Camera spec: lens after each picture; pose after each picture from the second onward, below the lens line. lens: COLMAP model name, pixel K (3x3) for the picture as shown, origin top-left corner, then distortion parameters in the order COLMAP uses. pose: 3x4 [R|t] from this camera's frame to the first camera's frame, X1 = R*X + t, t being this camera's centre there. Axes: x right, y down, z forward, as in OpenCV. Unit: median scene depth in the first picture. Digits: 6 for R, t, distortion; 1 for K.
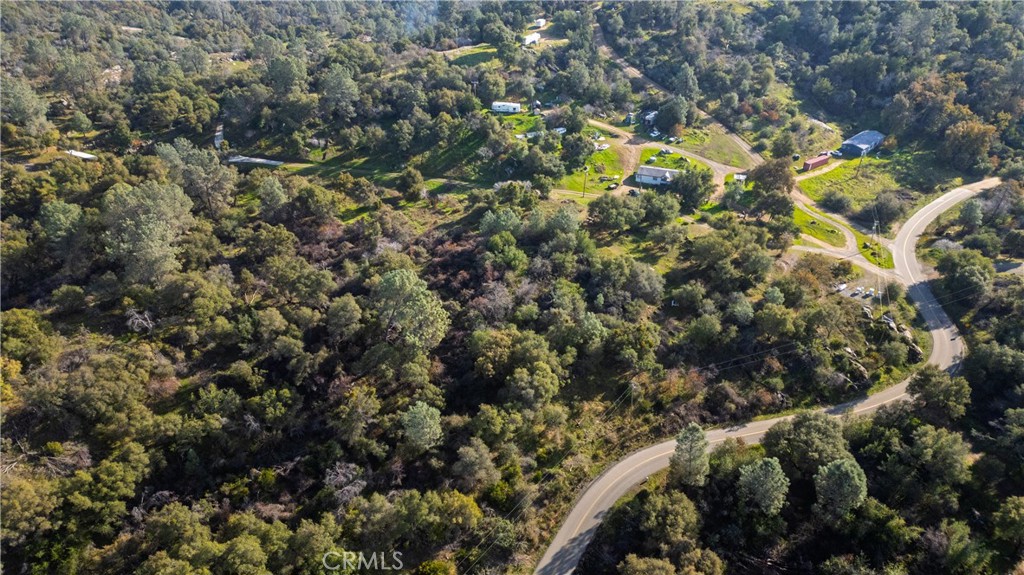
lens RADIAL K [[713.2, 0, 513.1], [0, 713.2, 286.8], [0, 0, 1]] dist [0.083721, -0.078933]
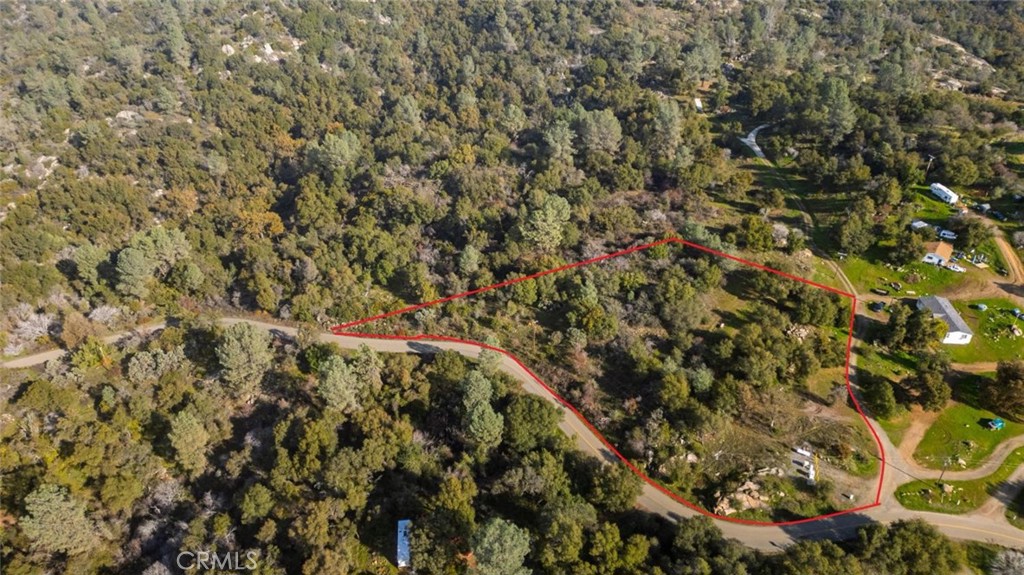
lens RADIAL K [[713.2, 0, 513.1], [0, 713.2, 286.8], [0, 0, 1]] dist [0.083721, -0.078933]
pose [[0.276389, 0.514166, -0.811938, 0.675105], [-0.507489, 0.795536, 0.331026, -0.190477], [0.816128, 0.320557, 0.480810, 0.151360]]
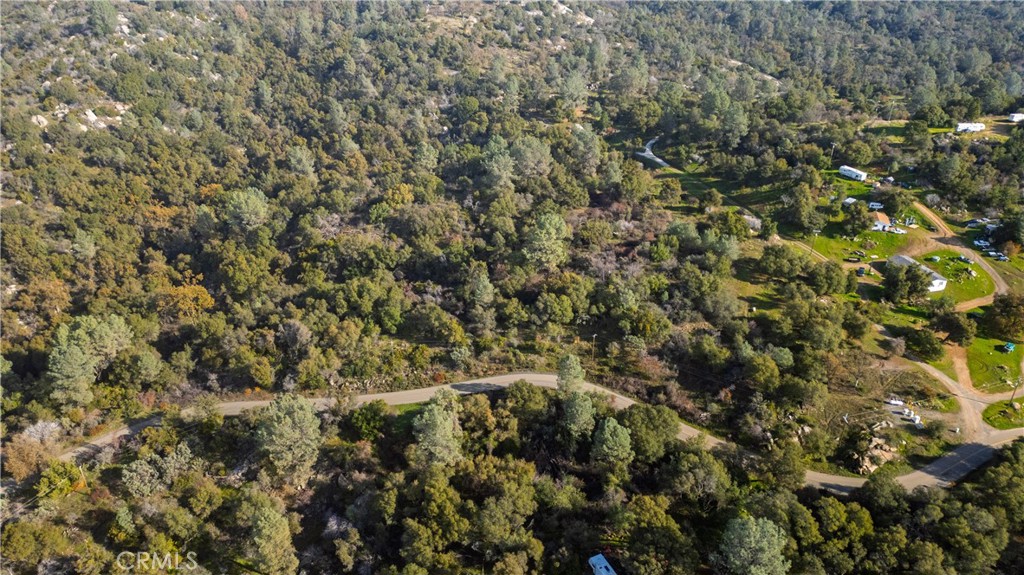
lens RADIAL K [[713.2, 0, 513.1], [0, 713.2, 286.8], [0, 0, 1]] dist [0.083721, -0.078933]
pose [[0.573972, 0.388297, -0.720959, 0.552086], [-0.432902, 0.891221, 0.135354, -0.032190], [0.695092, 0.234415, 0.679630, -0.025291]]
